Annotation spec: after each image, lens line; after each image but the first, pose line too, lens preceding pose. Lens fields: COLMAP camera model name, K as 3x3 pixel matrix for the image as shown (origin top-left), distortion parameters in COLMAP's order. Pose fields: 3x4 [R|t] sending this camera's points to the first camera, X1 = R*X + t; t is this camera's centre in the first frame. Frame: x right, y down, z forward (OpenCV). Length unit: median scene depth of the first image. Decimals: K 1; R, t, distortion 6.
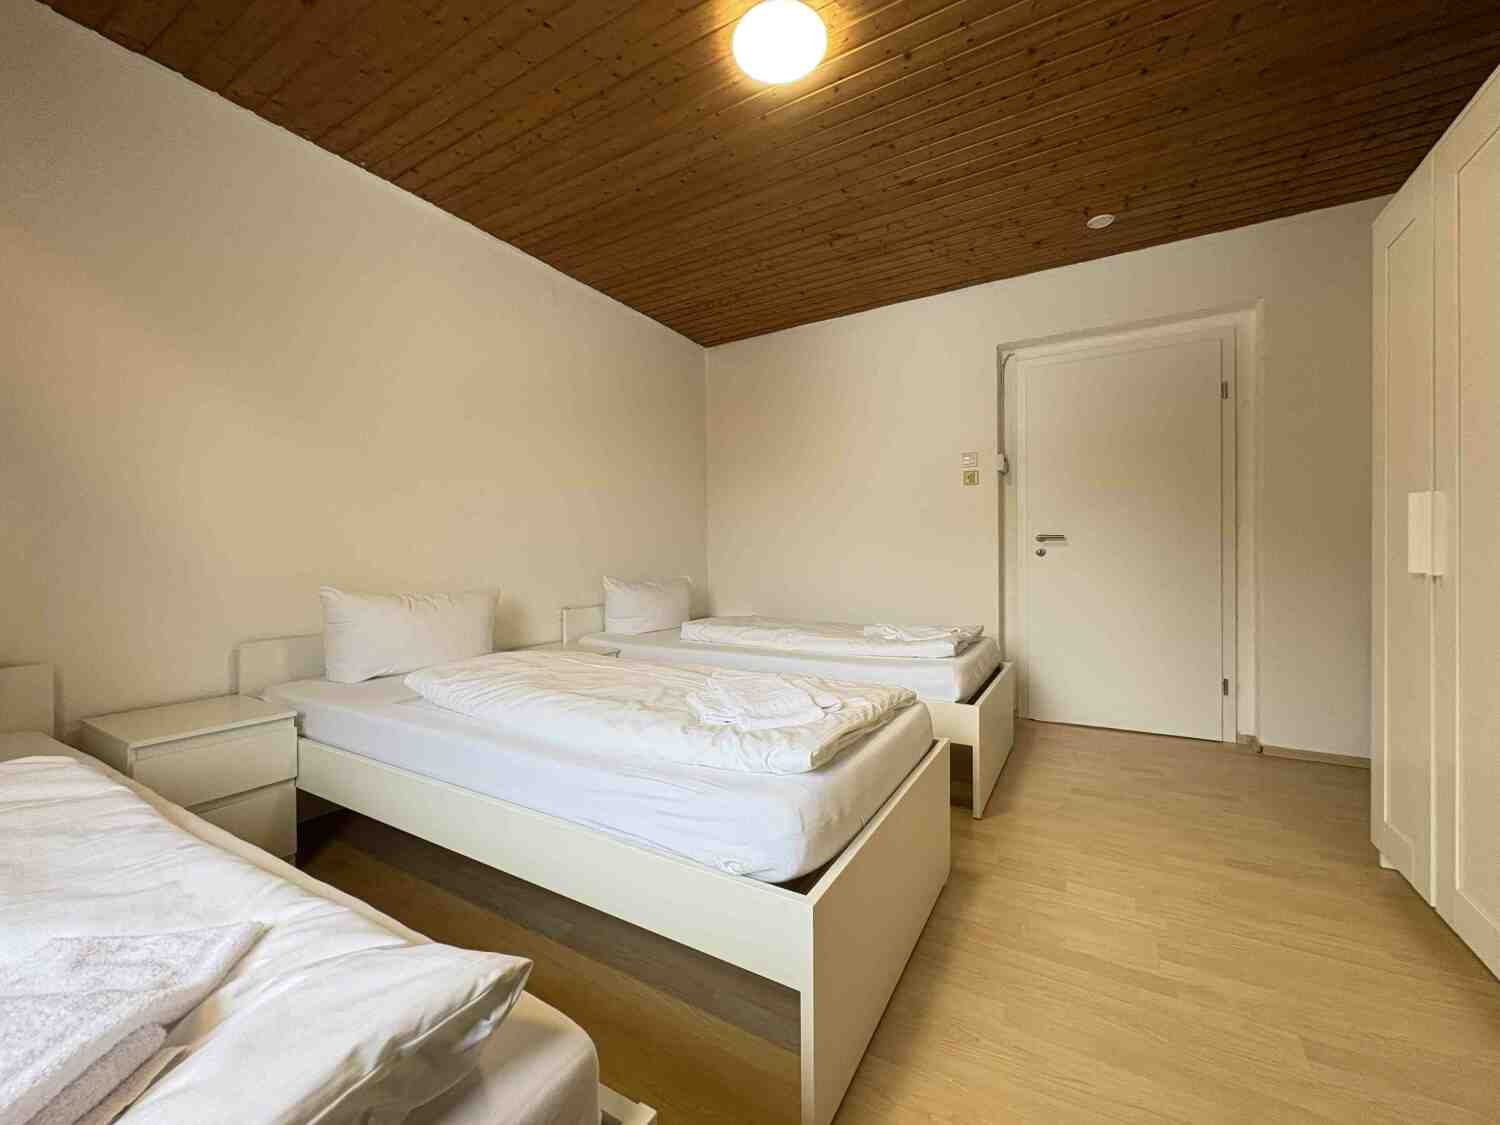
lens RADIAL K [[597.3, 0, 750.0], [0, 597.3, 562.5], [0, 0, 1]] dist [-0.003178, 0.000399]
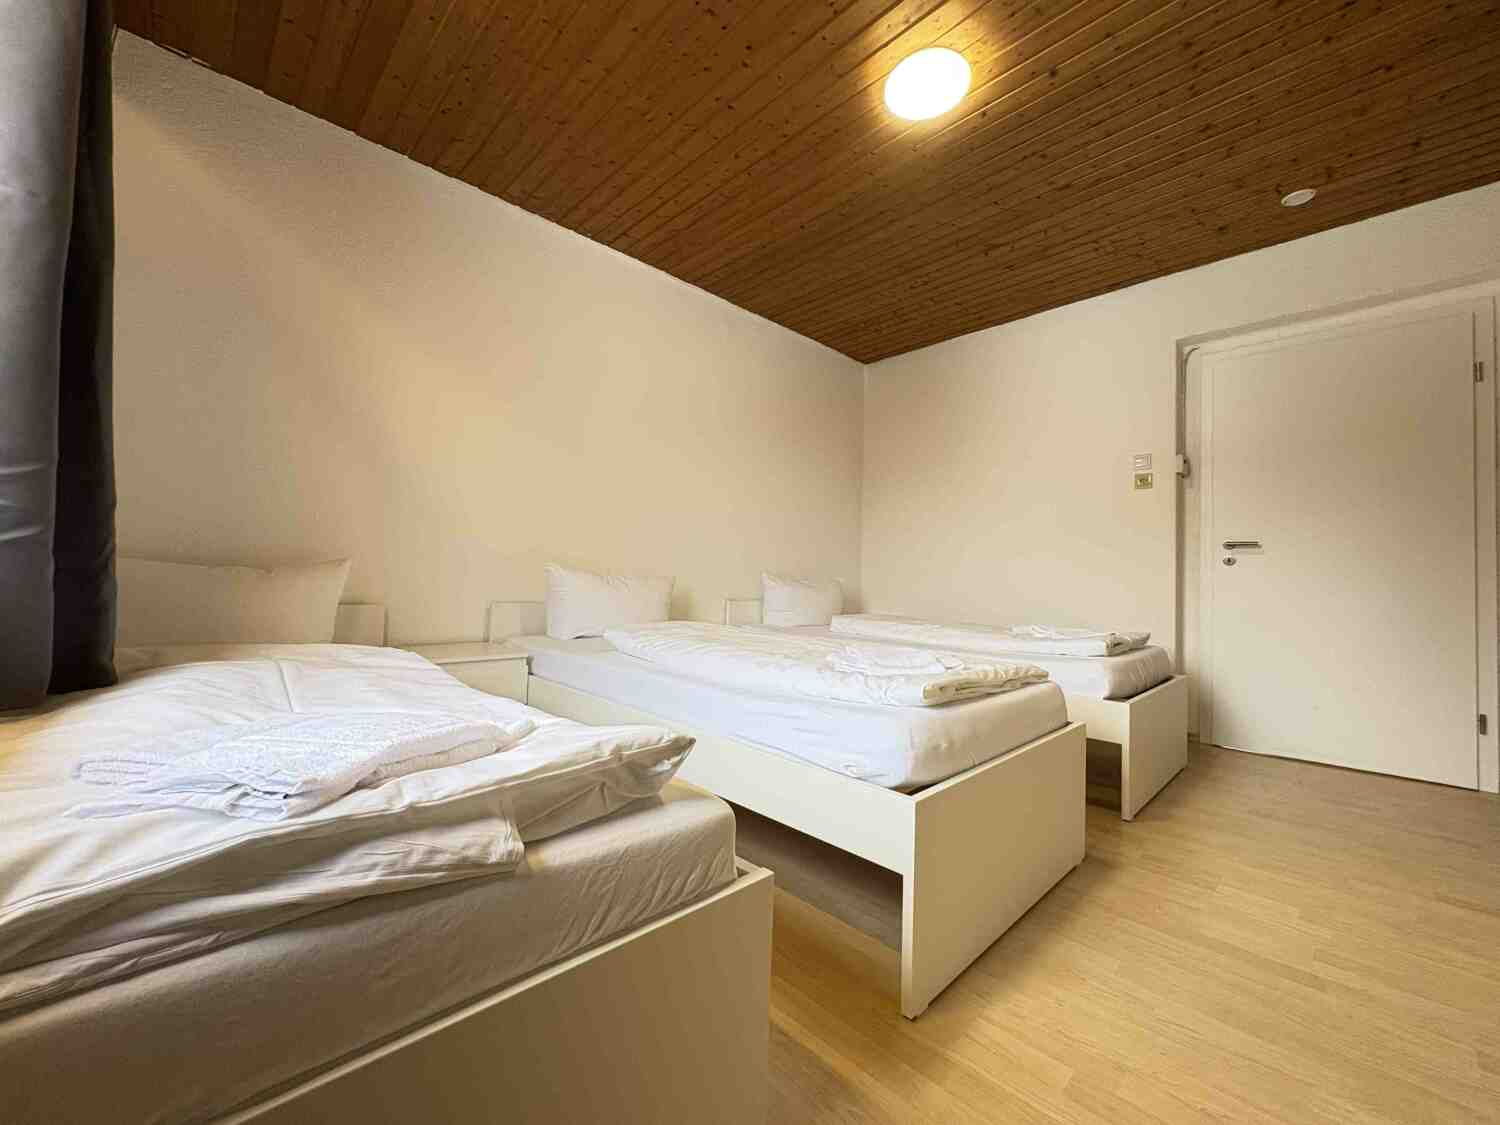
lens RADIAL K [[597.3, 0, 750.0], [0, 597.3, 562.5], [0, 0, 1]] dist [-0.003178, 0.000399]
pose [[0.963424, 0.023949, -0.266910, 0.041532], [-0.033976, 0.998877, -0.033013, 0.065021], [0.265820, 0.040874, 0.963156, -0.114043]]
